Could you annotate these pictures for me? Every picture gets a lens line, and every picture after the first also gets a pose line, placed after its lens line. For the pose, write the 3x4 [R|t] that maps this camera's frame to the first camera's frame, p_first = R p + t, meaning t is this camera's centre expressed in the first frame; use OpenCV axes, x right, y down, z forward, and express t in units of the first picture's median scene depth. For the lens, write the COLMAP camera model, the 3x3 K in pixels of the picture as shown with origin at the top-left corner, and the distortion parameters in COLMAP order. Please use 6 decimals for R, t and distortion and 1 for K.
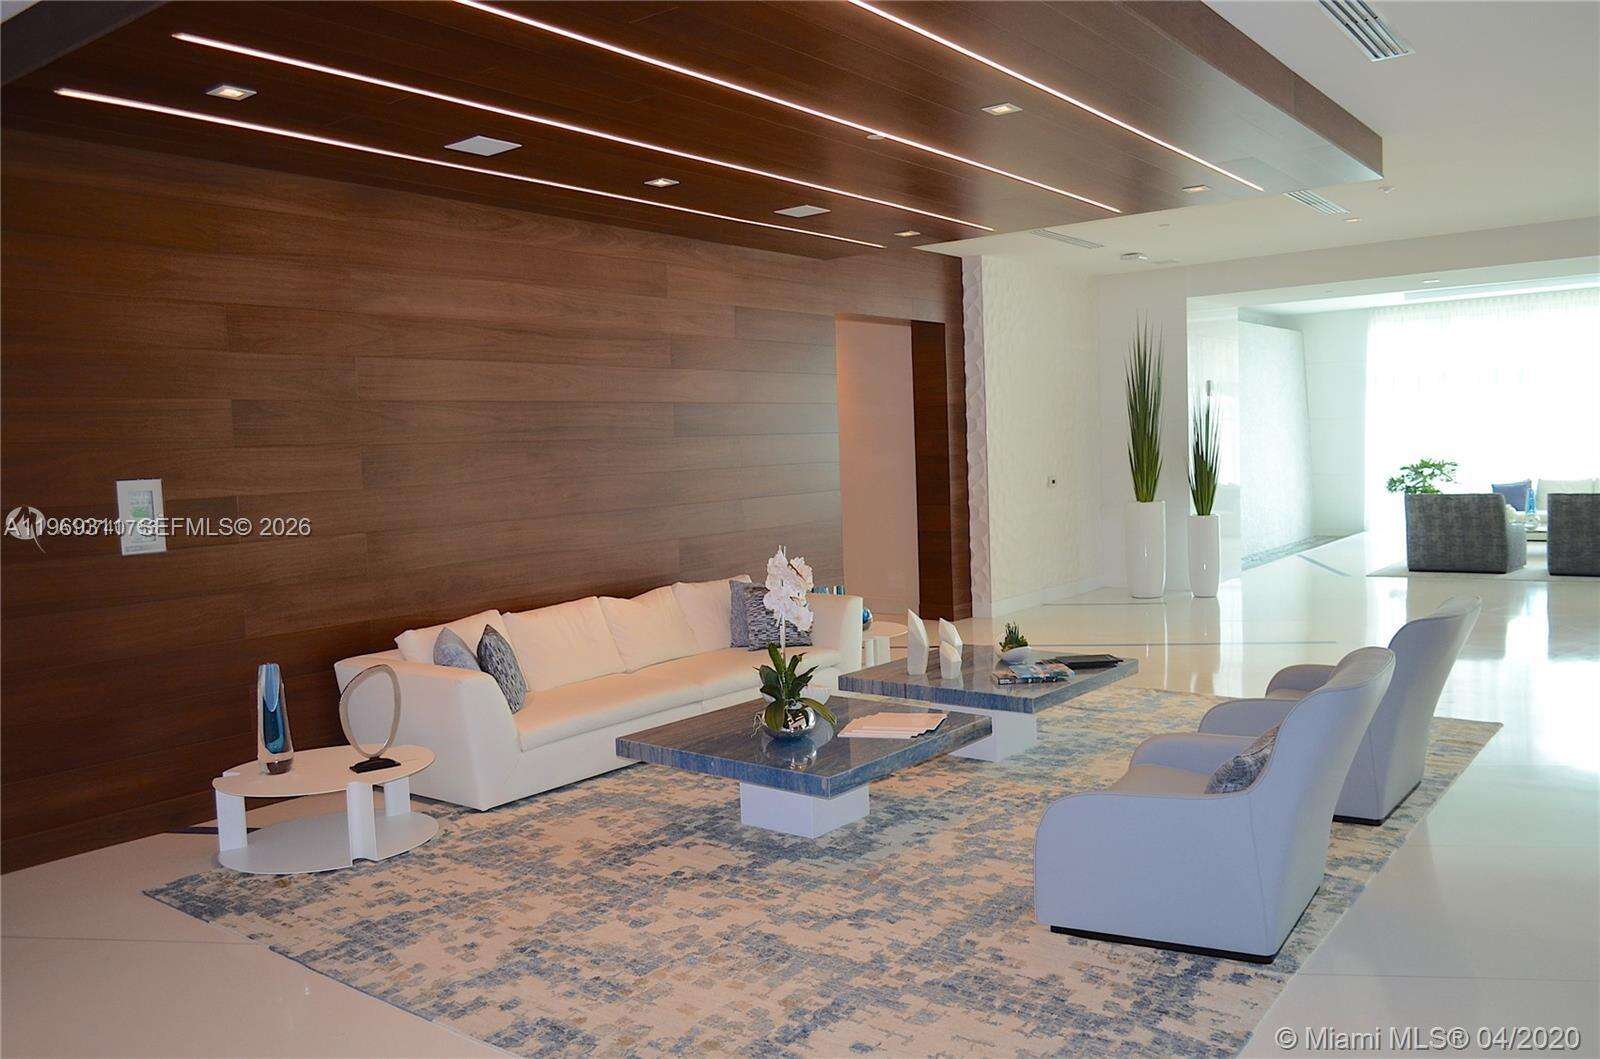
lens RADIAL K [[1249.2, 0, 810.8], [0, 1249.2, 529.6], [0, 0, 1]] dist [-0.015472, 0.013958]
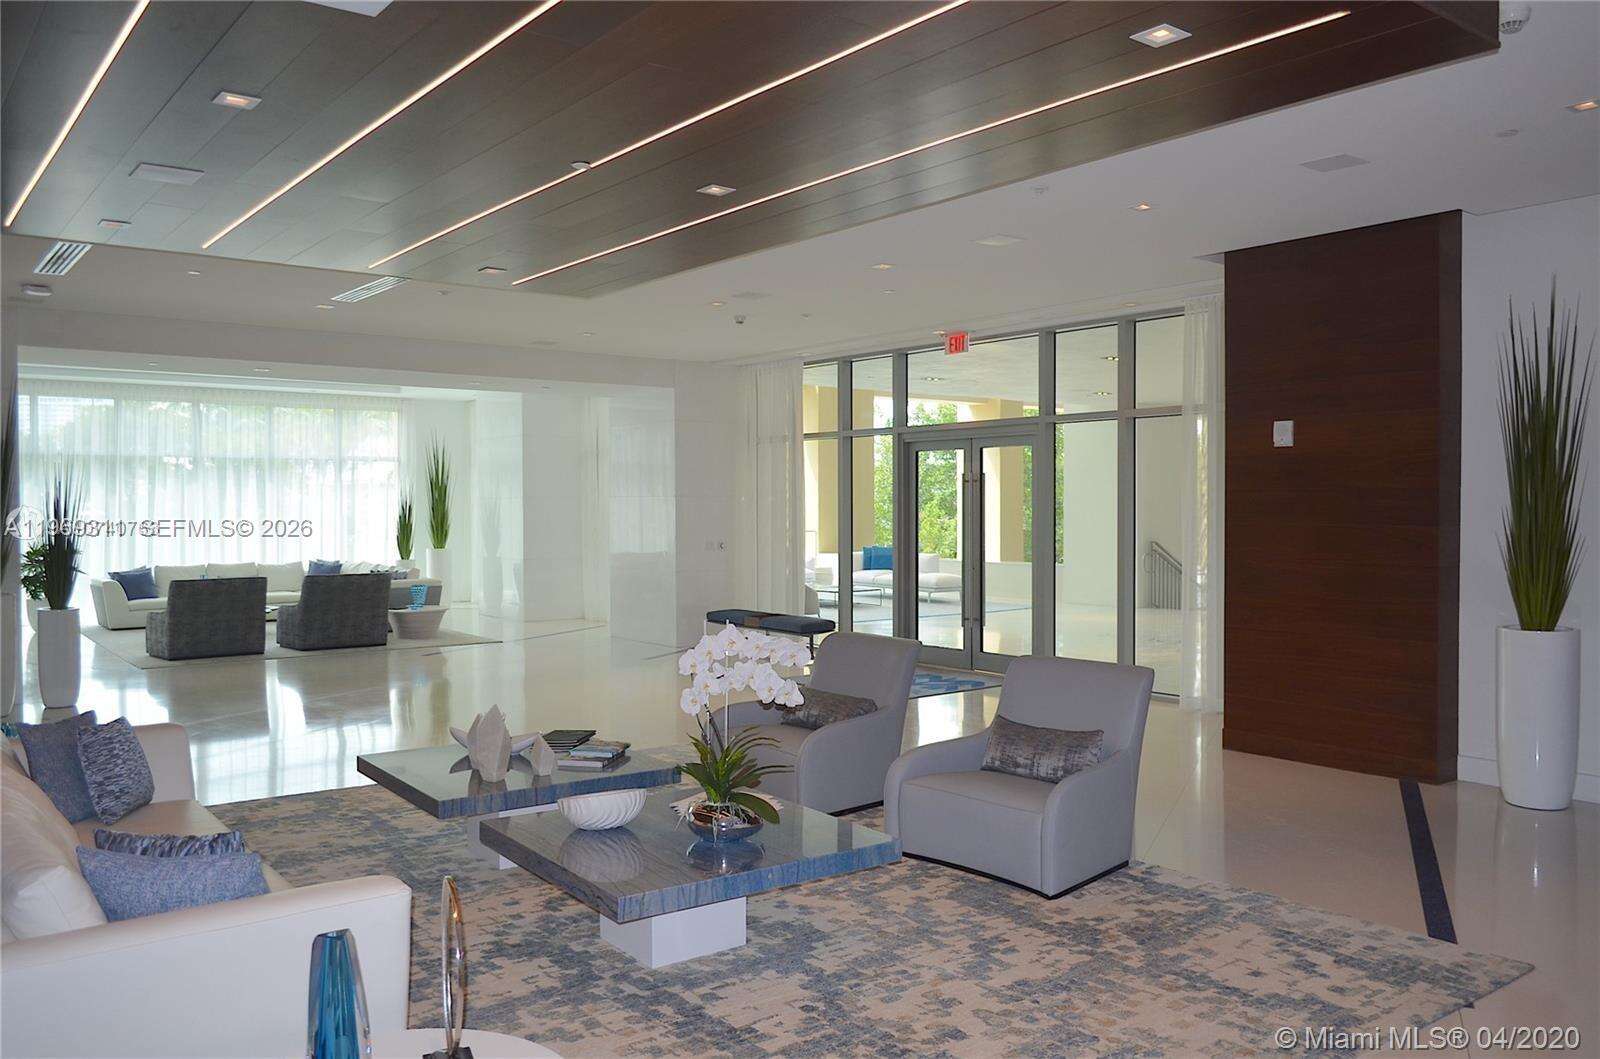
lens RADIAL K [[1249.2, 0, 811.9], [0, 1249.2, 522.6], [0, 0, 1]] dist [-0.015472, 0.013958]
pose [[0.238942, 0.023604, 0.970747, -0.973942], [0.058390, 0.997546, -0.038628, -0.020126], [-0.969277, 0.065912, 0.236978, 0.811602]]
